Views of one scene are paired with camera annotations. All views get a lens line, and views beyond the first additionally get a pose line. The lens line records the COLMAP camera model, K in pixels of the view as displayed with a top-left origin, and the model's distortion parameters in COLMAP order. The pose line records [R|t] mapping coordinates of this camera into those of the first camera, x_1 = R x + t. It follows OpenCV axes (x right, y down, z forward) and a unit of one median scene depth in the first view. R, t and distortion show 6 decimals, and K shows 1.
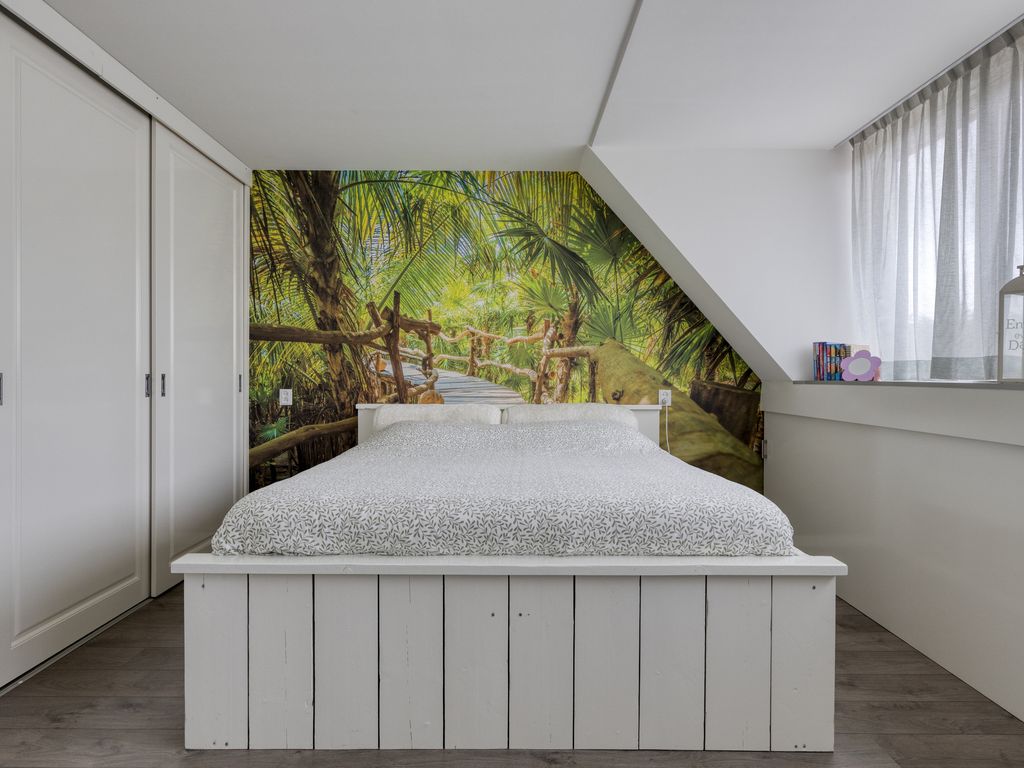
lens RADIAL K [[619.4, 0, 512.0], [0, 619.4, 384.0], [0, 0, 1]] dist [0.002077, -0.002382]
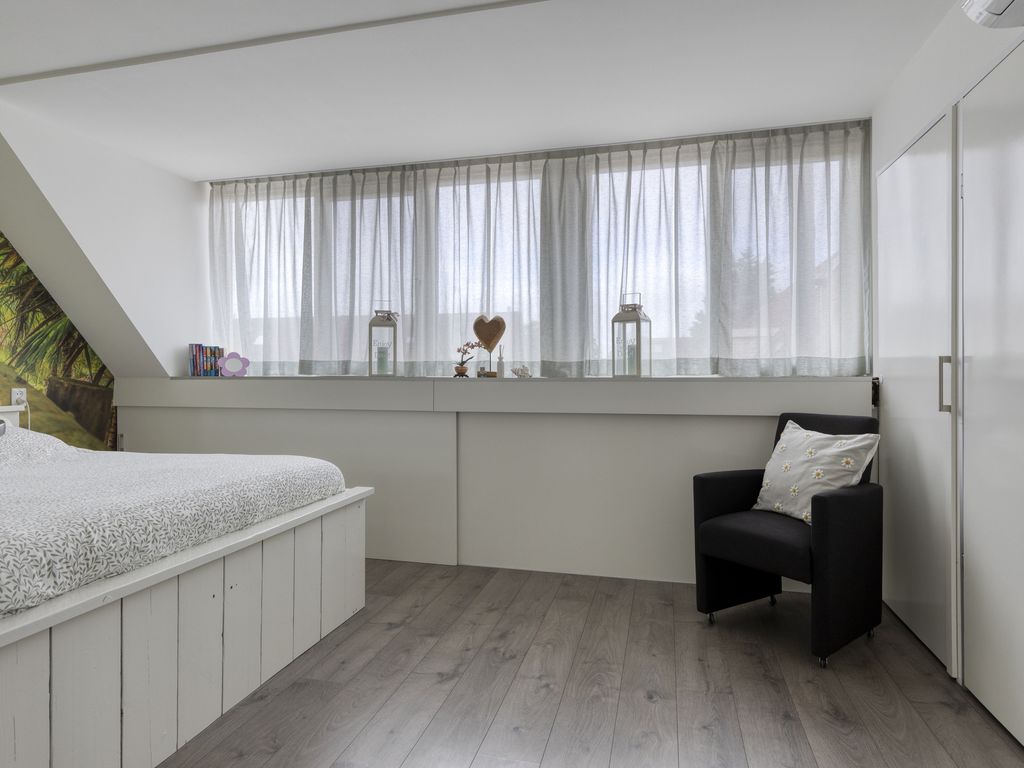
lens RADIAL K [[619.4, 0, 512.0], [0, 619.4, 384.0], [0, 0, 1]] dist [0.002077, -0.002382]
pose [[0.236353, -0.017833, 0.971504, -0.441550], [0.011729, 0.999811, 0.015499, -0.001902], [-0.971597, 0.007731, 0.236517, 0.114665]]
